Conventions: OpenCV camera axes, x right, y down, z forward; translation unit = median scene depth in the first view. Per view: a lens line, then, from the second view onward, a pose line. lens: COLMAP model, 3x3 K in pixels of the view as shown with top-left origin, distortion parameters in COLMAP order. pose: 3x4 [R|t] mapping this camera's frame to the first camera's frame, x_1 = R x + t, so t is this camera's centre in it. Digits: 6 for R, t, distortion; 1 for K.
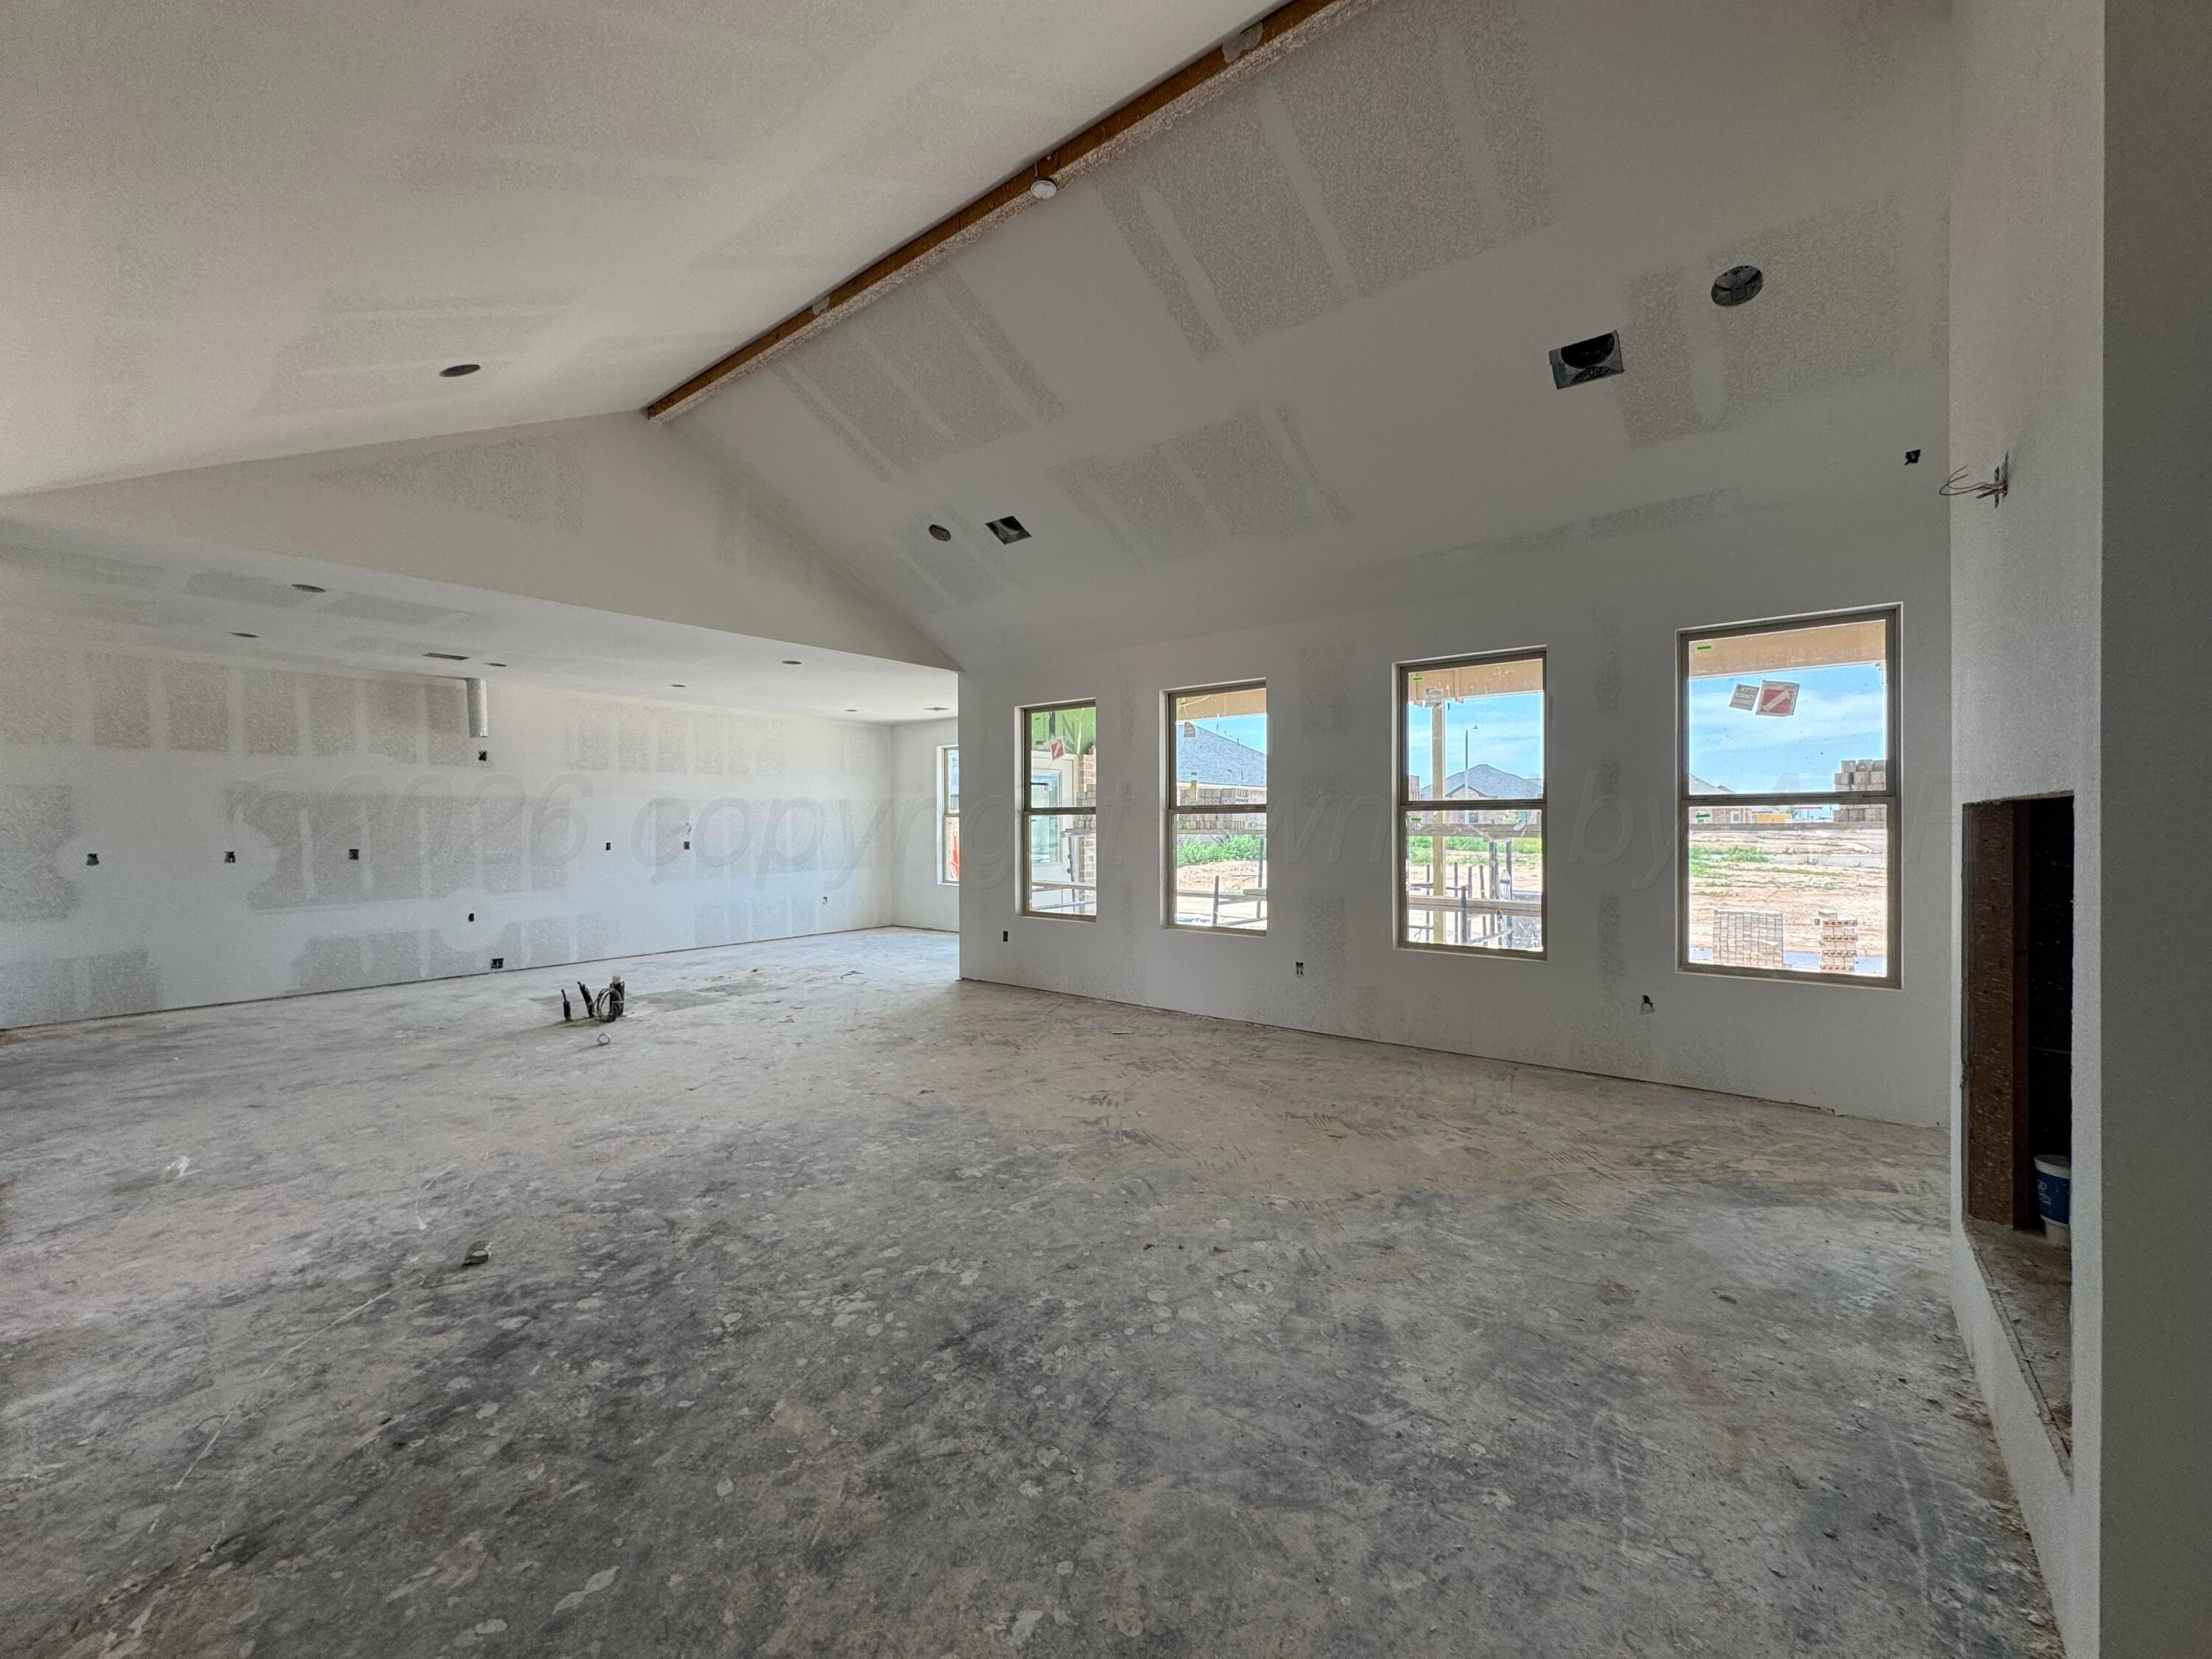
lens RADIAL K [[880.3, 0, 1106.6], [0, 880.3, 825.7], [0, 0, 1]] dist [-0.002215, -0.000015]
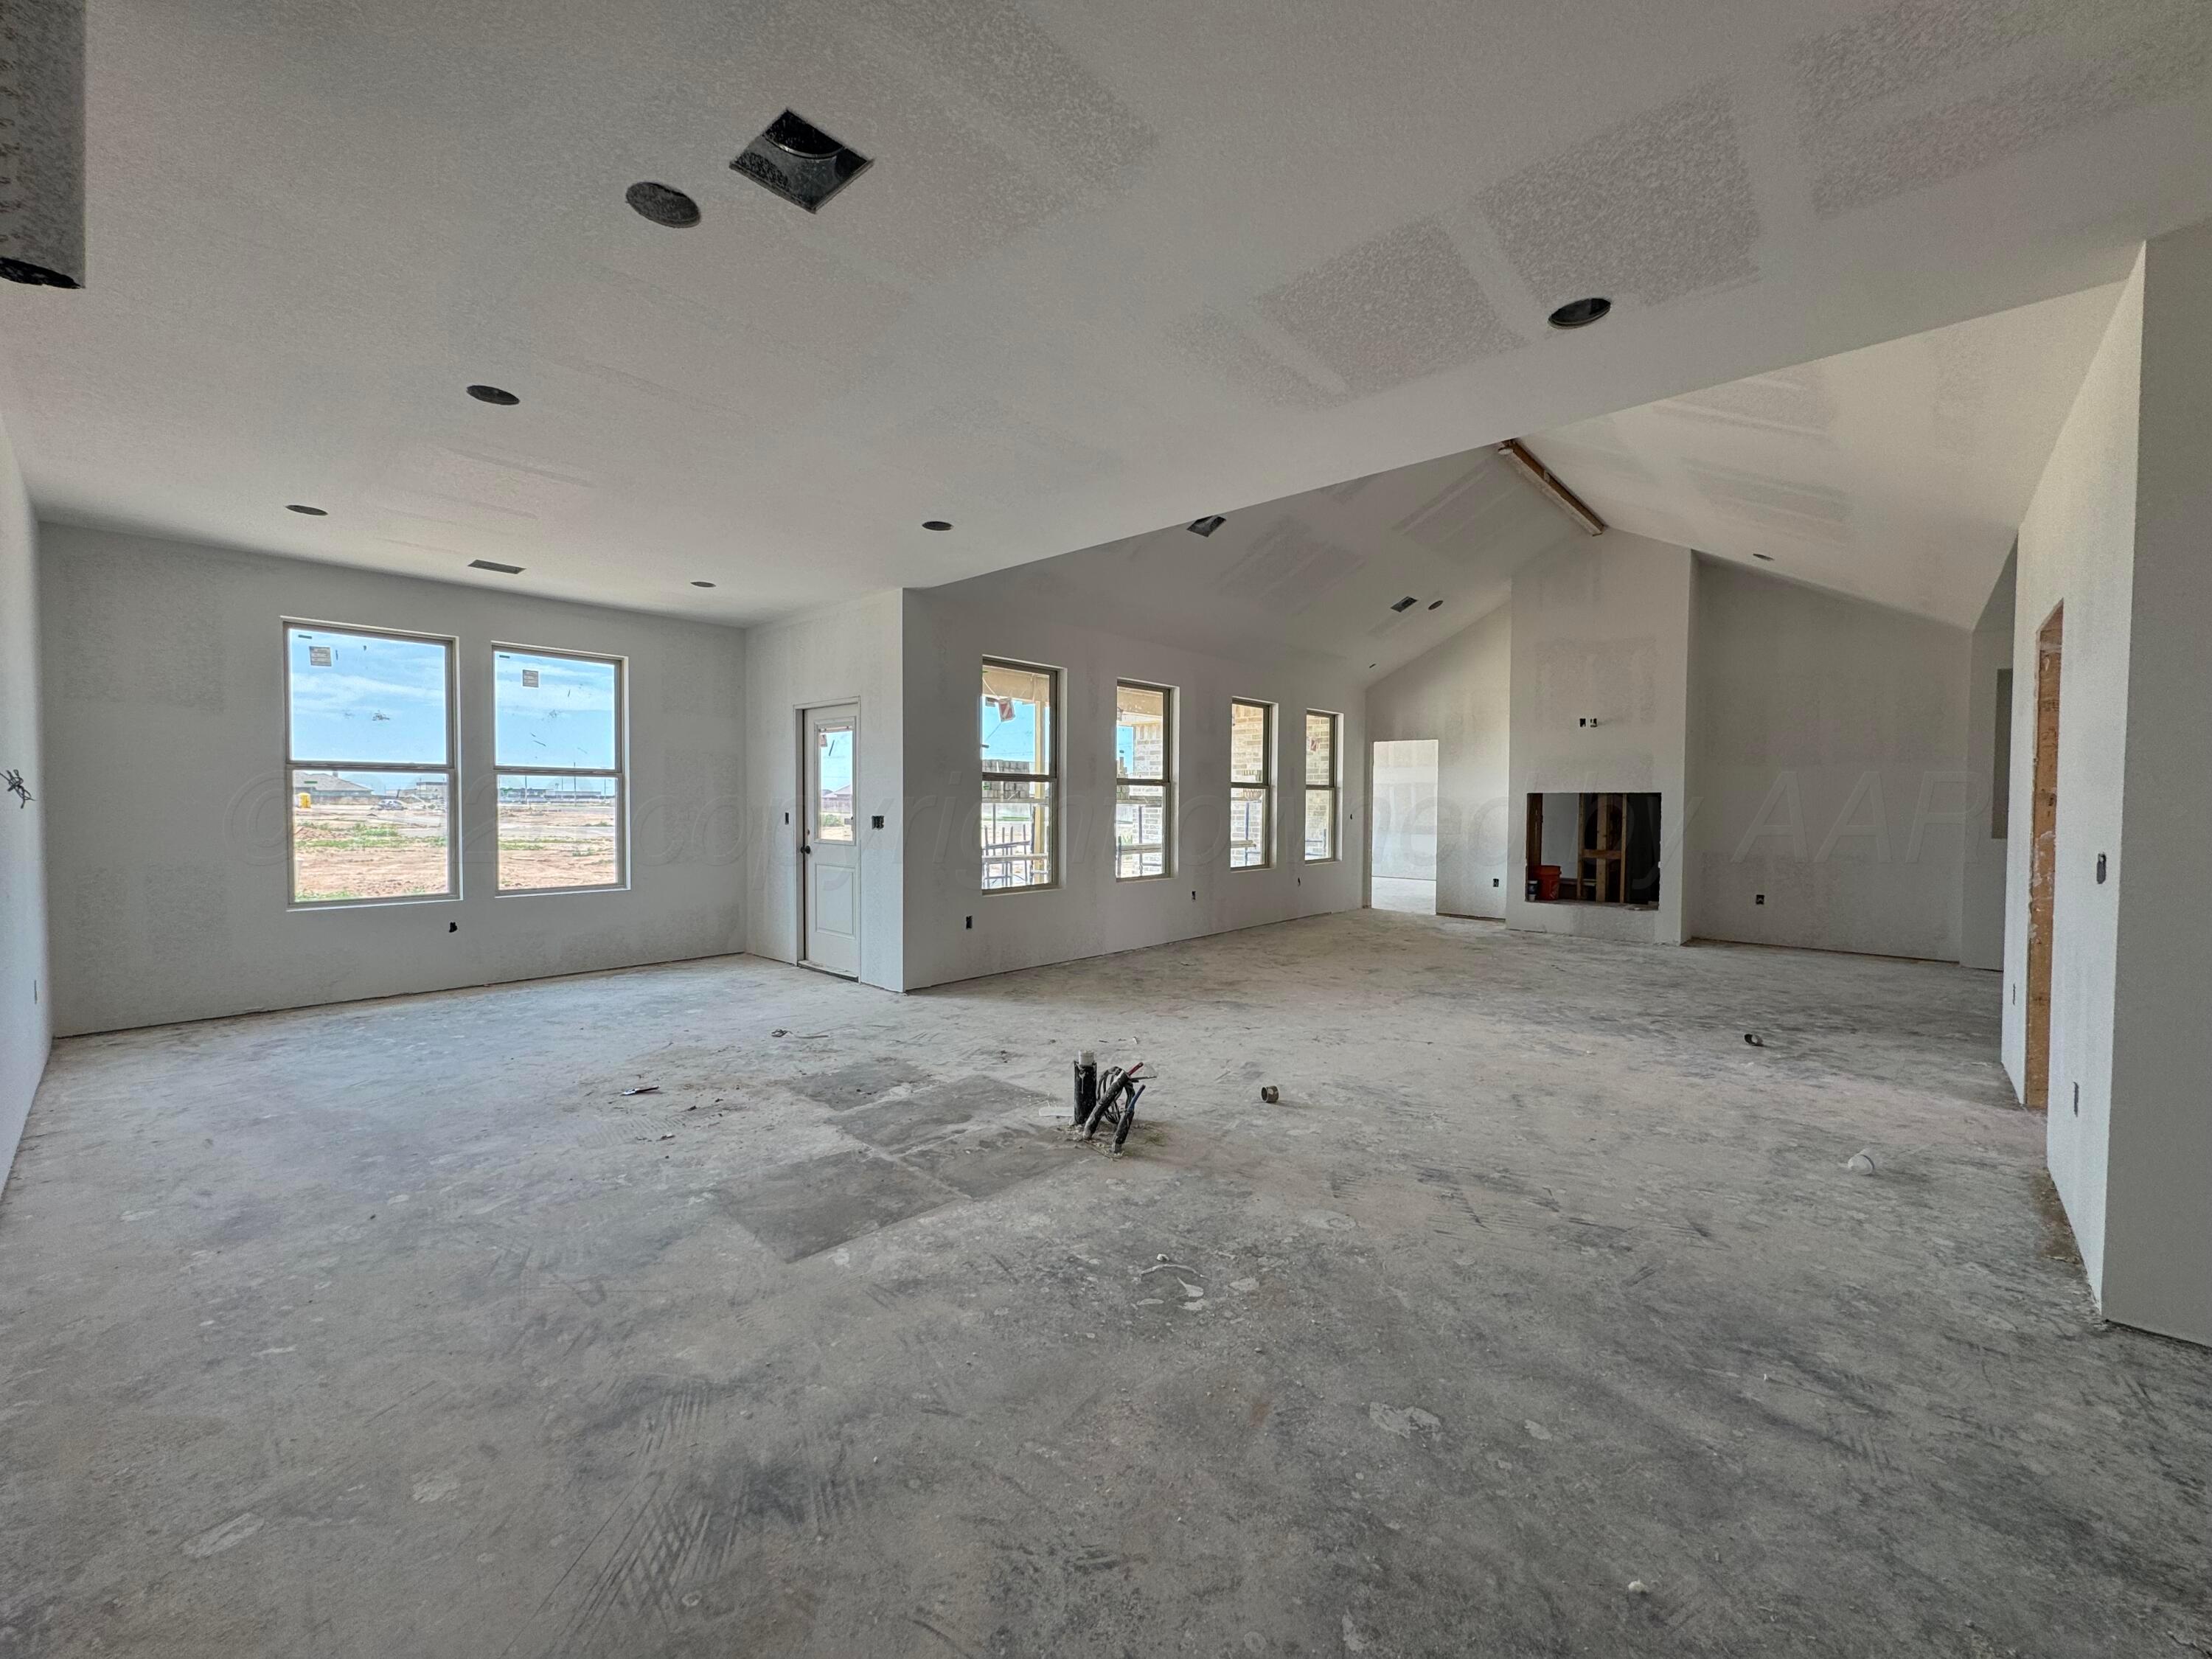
lens RADIAL K [[880.3, 0, 1106.6], [0, 880.3, 825.7], [0, 0, 1]] dist [-0.002215, -0.000015]
pose [[0.070706, -0.023313, 0.997225, -2.236369], [-0.005921, 0.999699, 0.023791, 0.028671], [-0.997480, -0.007587, 0.070547, 1.910372]]
